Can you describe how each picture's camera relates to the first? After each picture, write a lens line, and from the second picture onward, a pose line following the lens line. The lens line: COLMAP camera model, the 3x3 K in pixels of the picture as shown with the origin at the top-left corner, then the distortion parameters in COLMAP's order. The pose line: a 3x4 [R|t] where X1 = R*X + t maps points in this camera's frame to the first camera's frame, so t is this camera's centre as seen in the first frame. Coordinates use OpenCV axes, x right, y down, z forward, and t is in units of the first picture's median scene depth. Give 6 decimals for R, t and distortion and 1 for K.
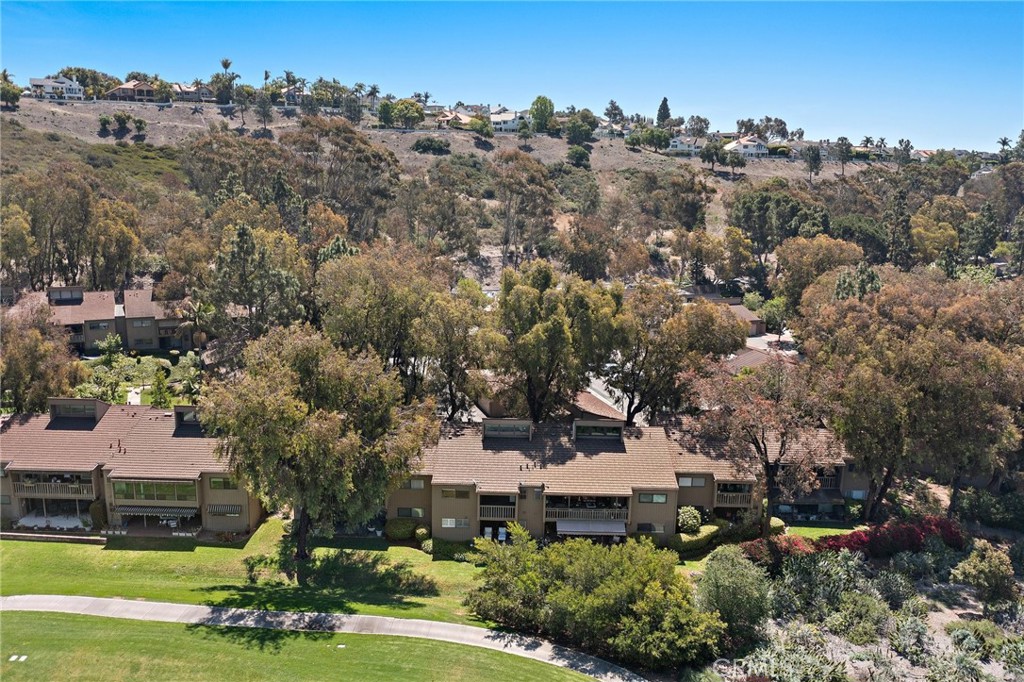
lens RADIAL K [[814.1, 0, 512.0], [0, 814.1, 341.0], [0, 0, 1]] dist [0.003468, 0.000912]
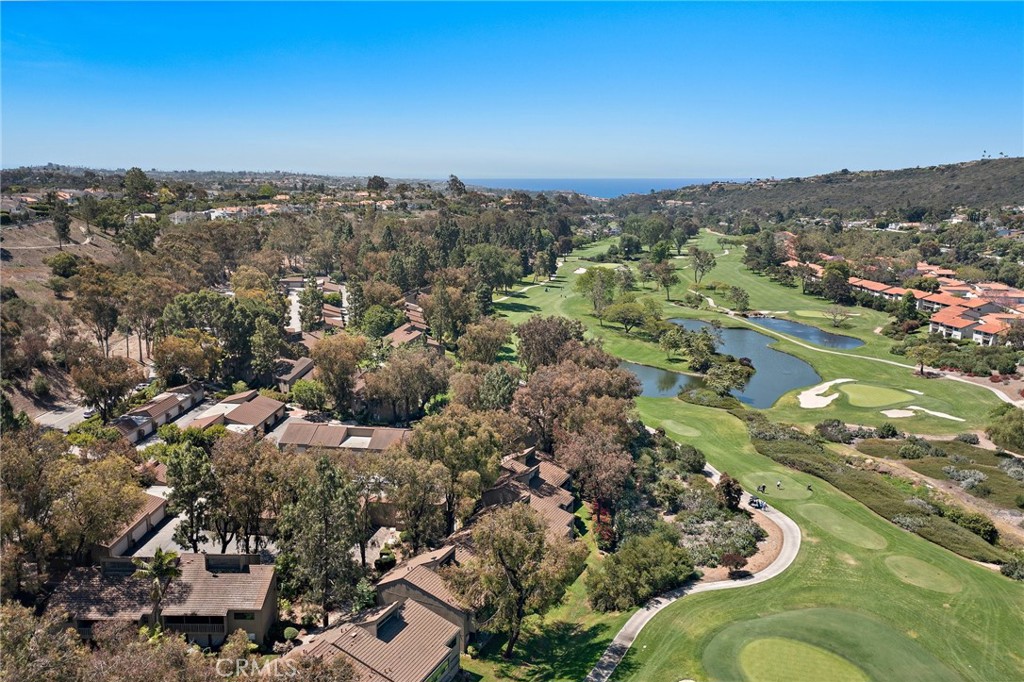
lens RADIAL K [[814.1, 0, 512.0], [0, 814.1, 341.0], [0, 0, 1]] dist [0.003468, 0.000912]
pose [[0.396741, -0.192699, 0.897476, -1.346054], [0.179740, 0.975098, 0.129909, -0.443308], [-0.900161, 0.109772, 0.421497, 0.278100]]
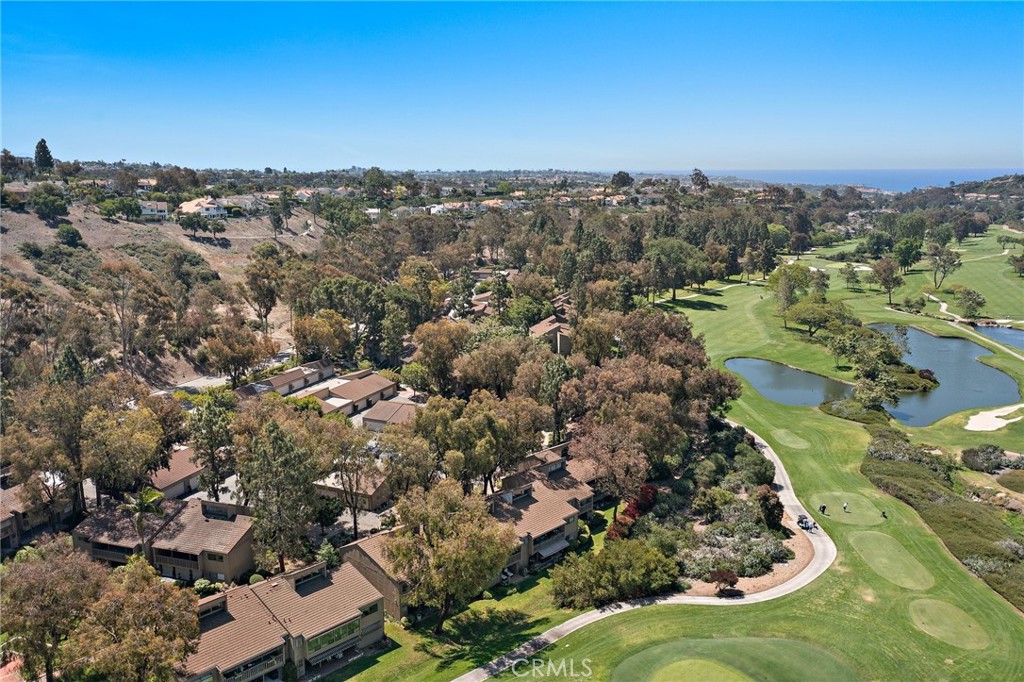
lens RADIAL K [[829.6, 0, 512.0], [0, 829.6, 341.0], [0, 0, 1]] dist [0.002730, -0.000663]
pose [[0.674614, -0.166731, 0.719094, -1.077656], [0.165340, 0.983536, 0.072933, -0.324740], [-0.719416, 0.069693, 0.691074, -0.181046]]
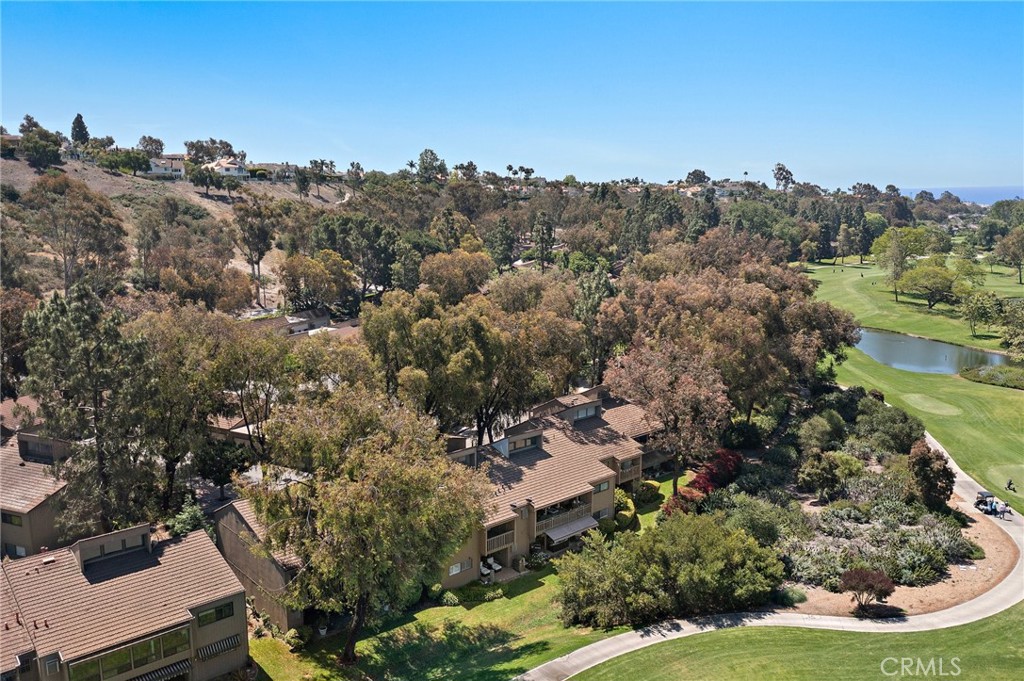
lens RADIAL K [[828.3, 0, 512.0], [0, 828.3, 340.5], [0, 0, 1]] dist [-0.001533, 0.004249]
pose [[0.737444, -0.139567, 0.660831, -0.597473], [0.158035, 0.986912, 0.032080, -0.058043], [-0.656659, 0.080777, 0.749849, 0.196893]]
